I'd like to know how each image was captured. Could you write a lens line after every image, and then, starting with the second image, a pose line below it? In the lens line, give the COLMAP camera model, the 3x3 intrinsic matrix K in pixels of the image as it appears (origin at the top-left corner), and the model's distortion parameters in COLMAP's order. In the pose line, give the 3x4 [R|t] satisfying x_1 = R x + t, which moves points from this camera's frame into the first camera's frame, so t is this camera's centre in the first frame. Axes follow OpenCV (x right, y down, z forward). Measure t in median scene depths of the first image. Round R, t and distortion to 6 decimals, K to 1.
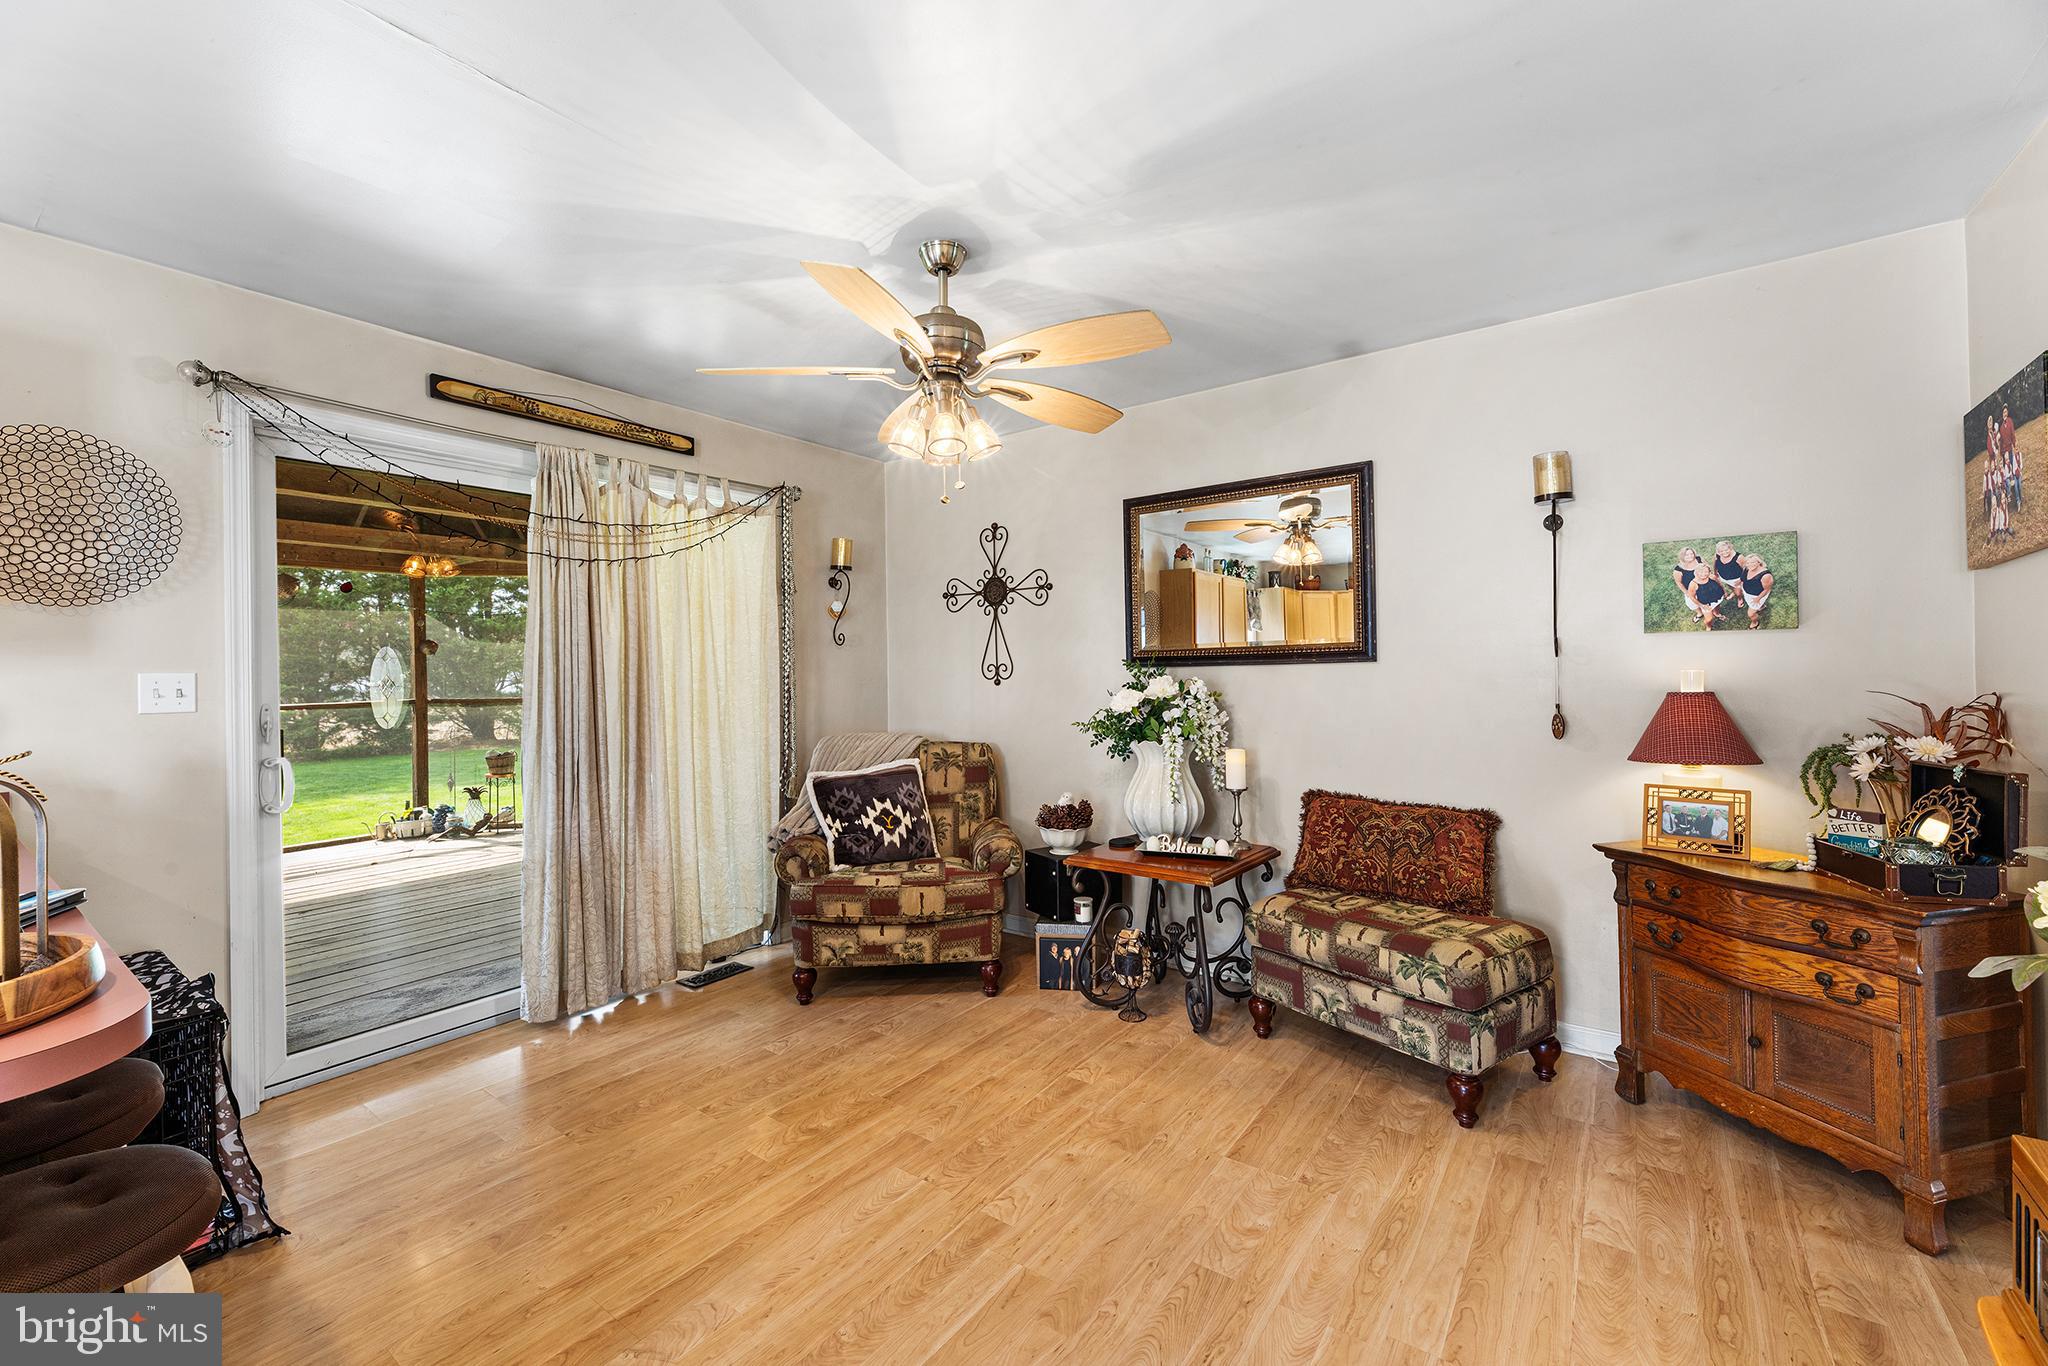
lens RADIAL K [[830.6, 0, 1022.9], [0, 830.6, 669.4], [0, 0, 1]] dist [0.000200, -0.000058]
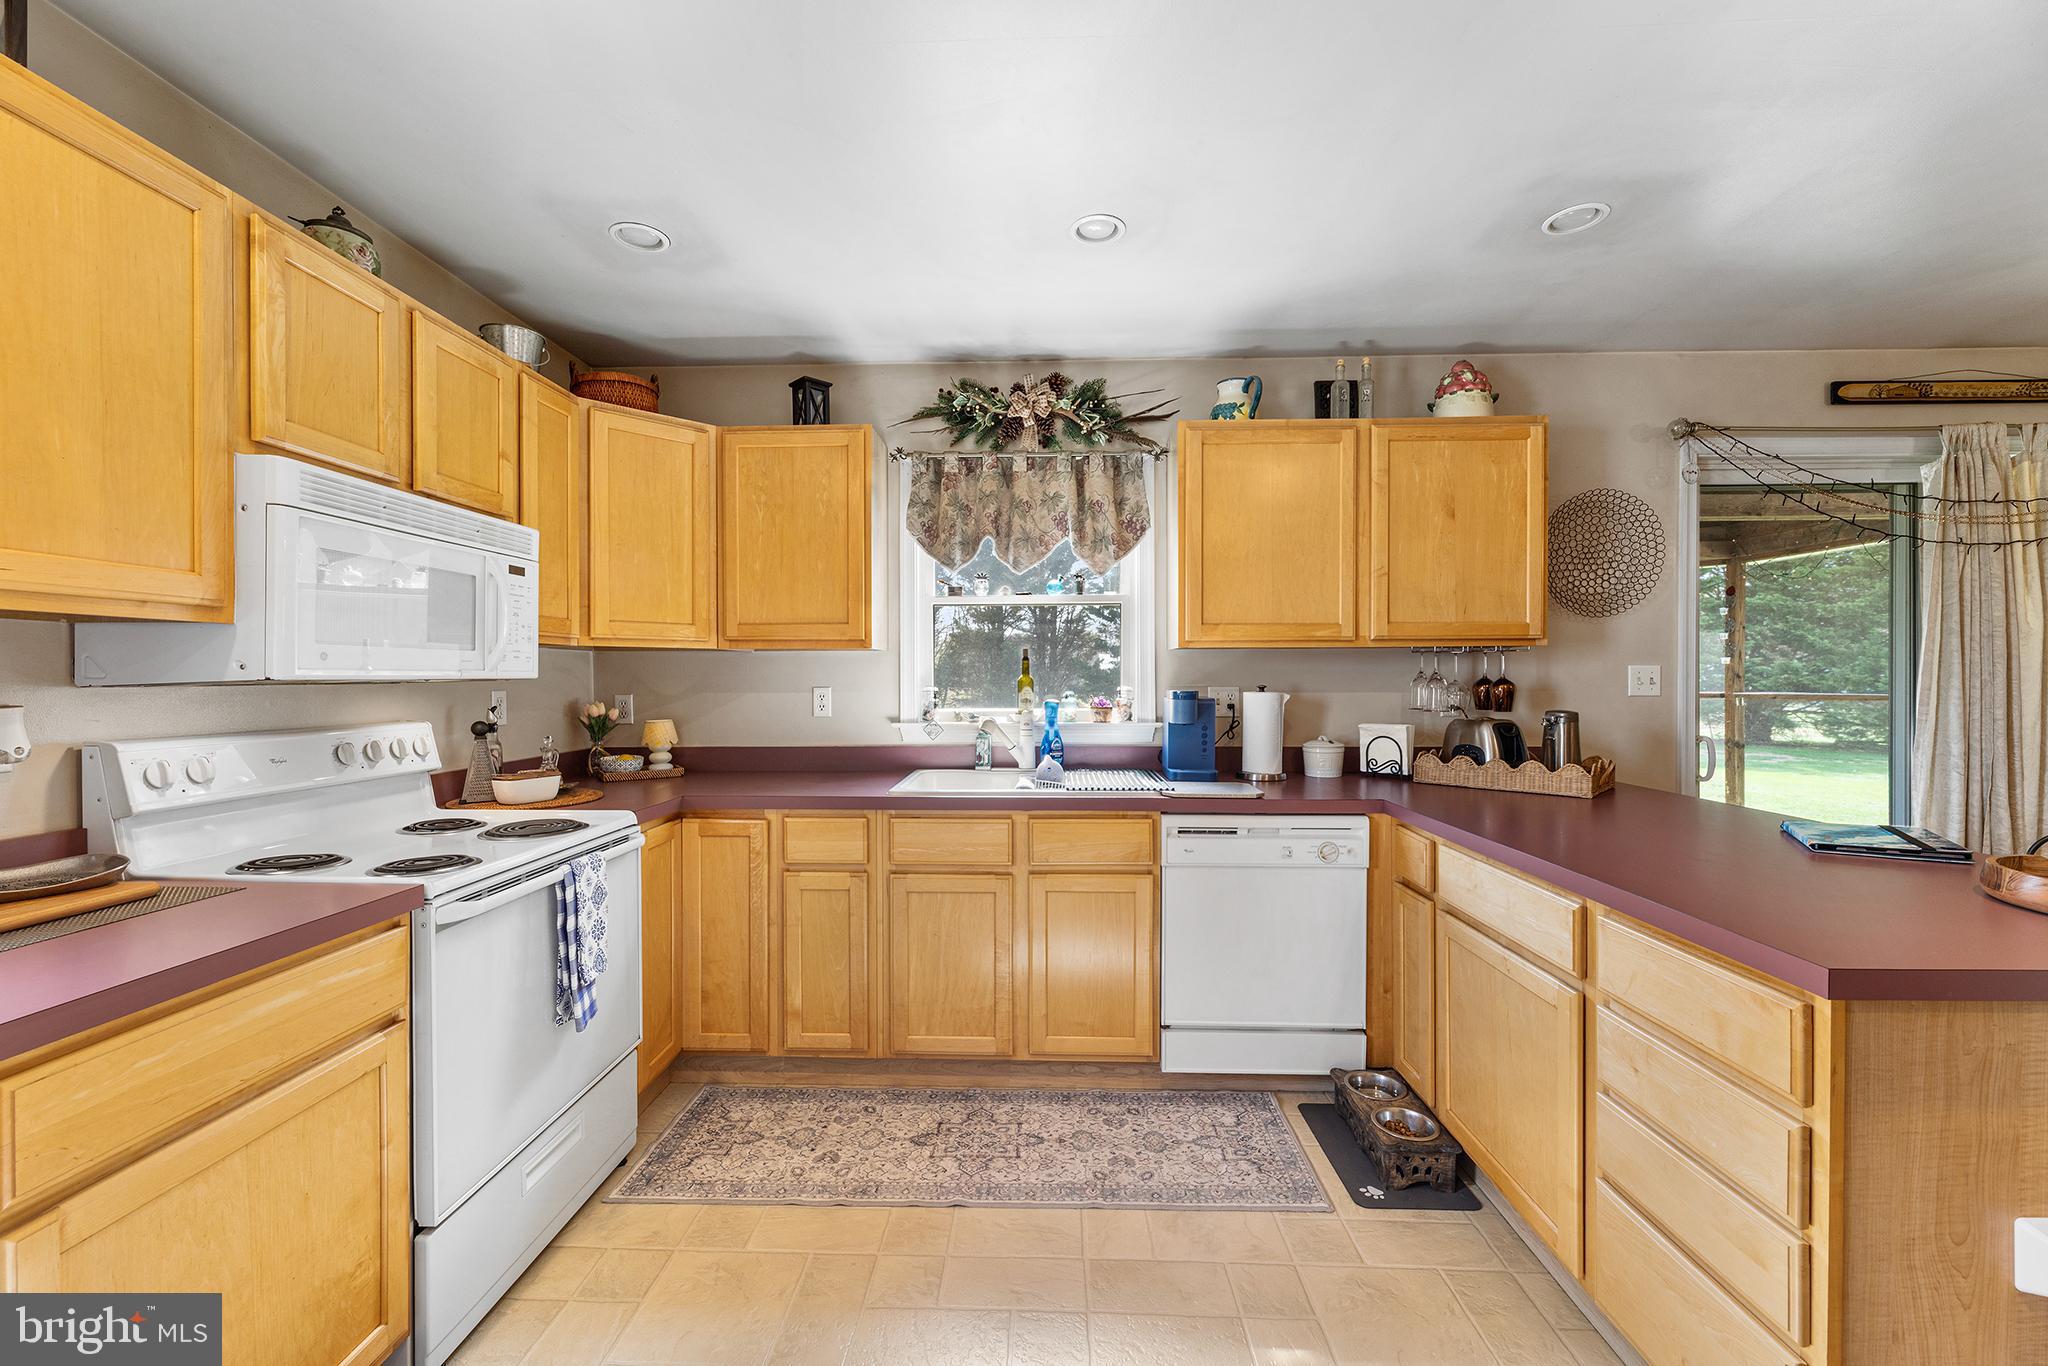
lens RADIAL K [[824.2, 0, 1021.5], [0, 824.2, 685.5], [0, 0, 1]] dist [0.000055, 0.000040]
pose [[0.562493, 0.023535, -0.826467, -0.454553], [-0.003688, 0.999656, 0.025957, 0.005169], [0.826794, -0.011552, 0.562386, -0.477982]]
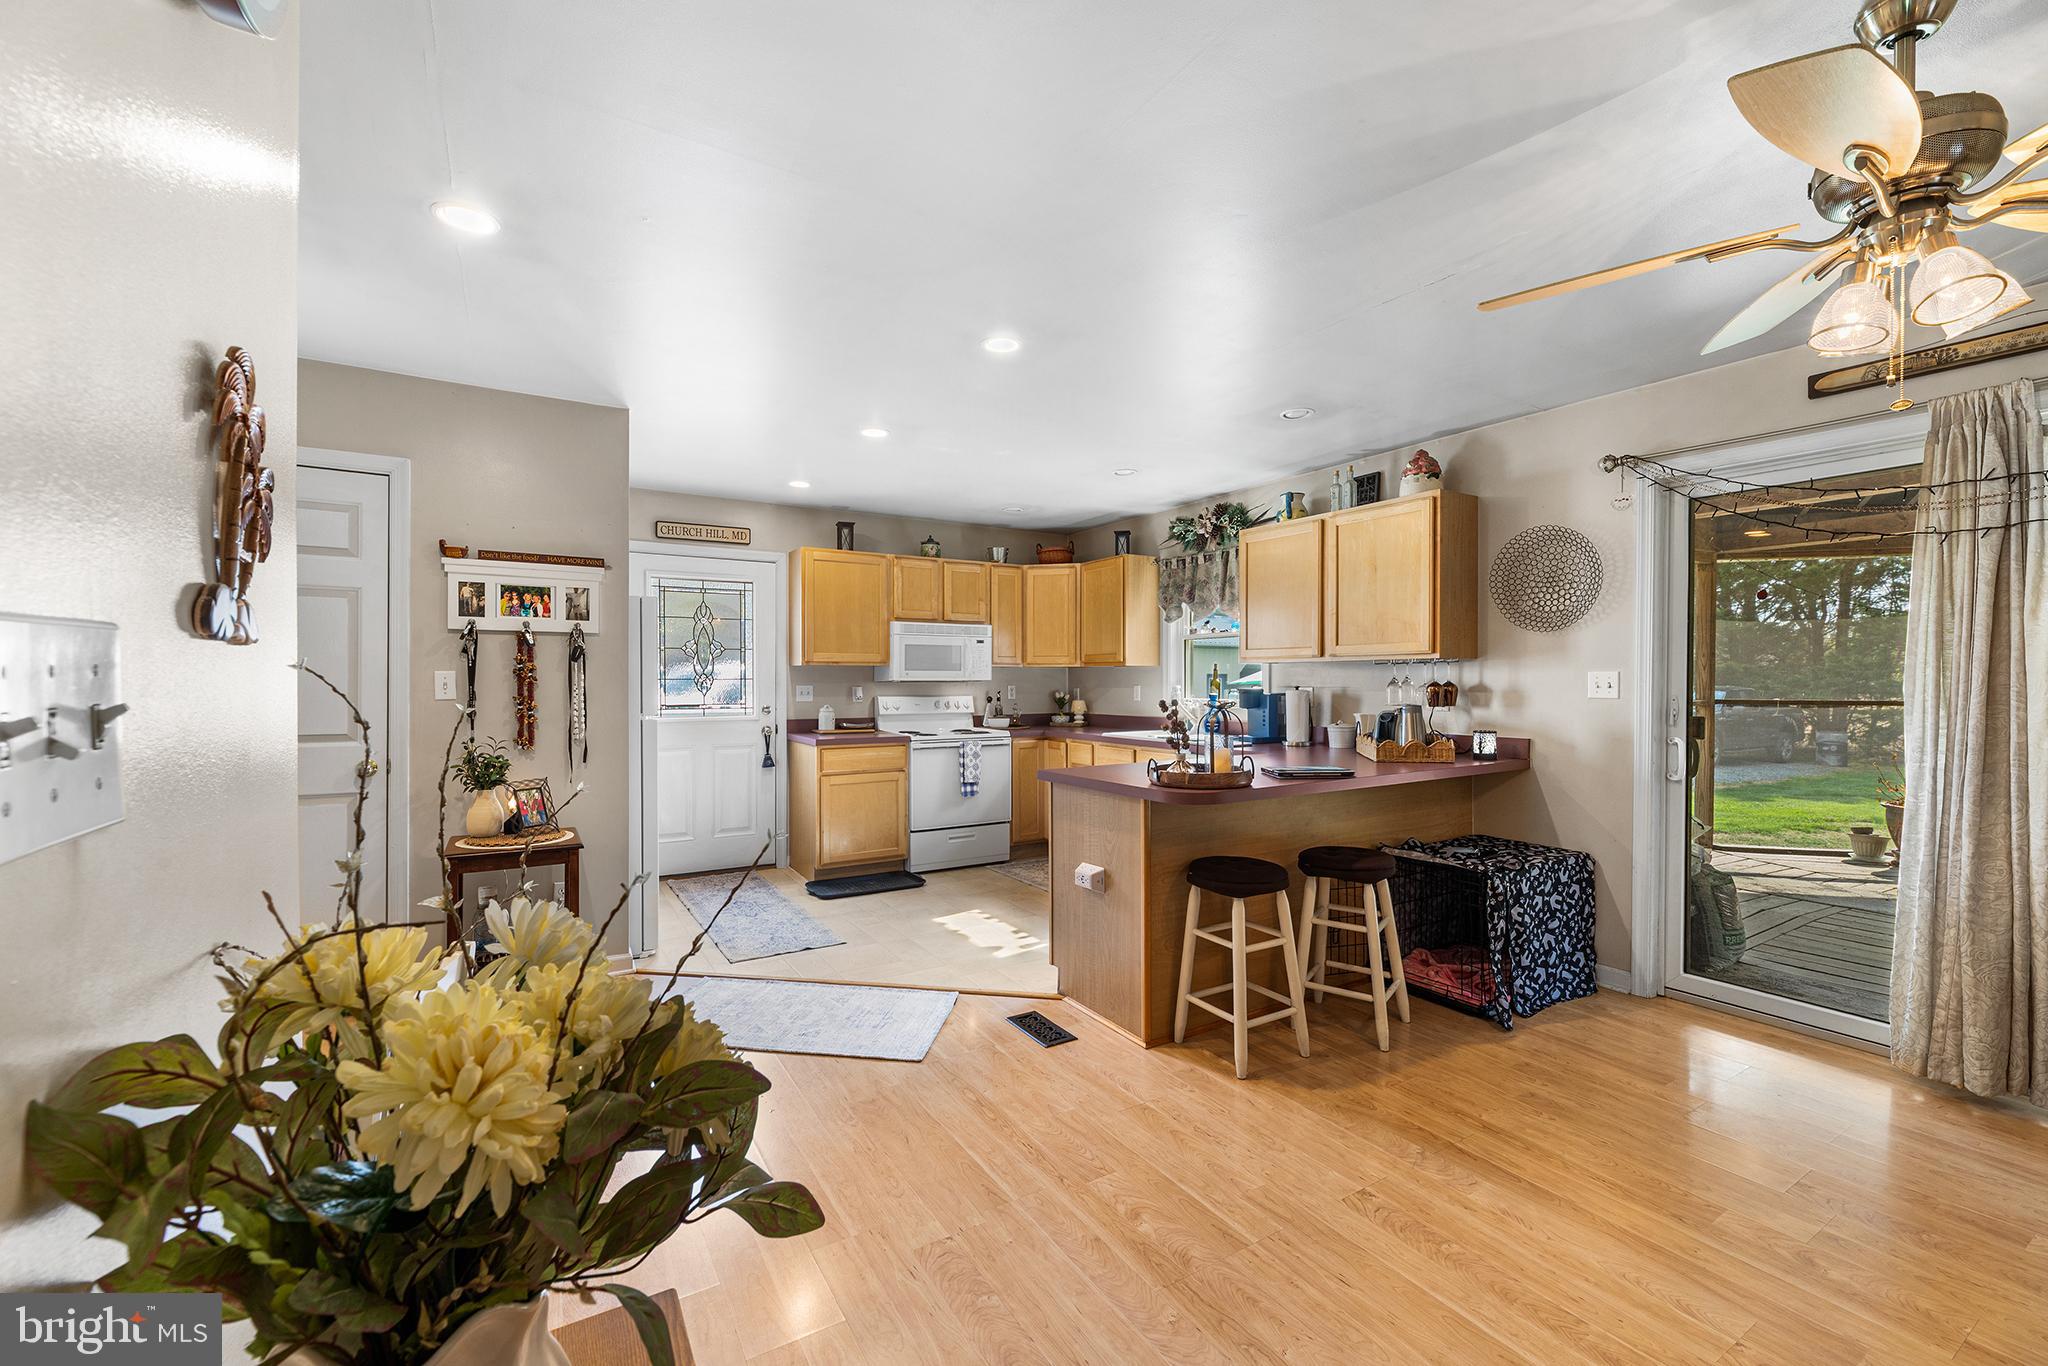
lens RADIAL K [[832.6, 0, 1023.7], [0, 832.6, 690.2], [0, 0, 1]] dist [-0.000033, 0.000028]
pose [[-0.381712, 0.028003, -0.923857, 0.654735], [0.010180, 0.999608, 0.026093, -0.010339], [0.924225, 0.000556, -0.381847, 0.544774]]
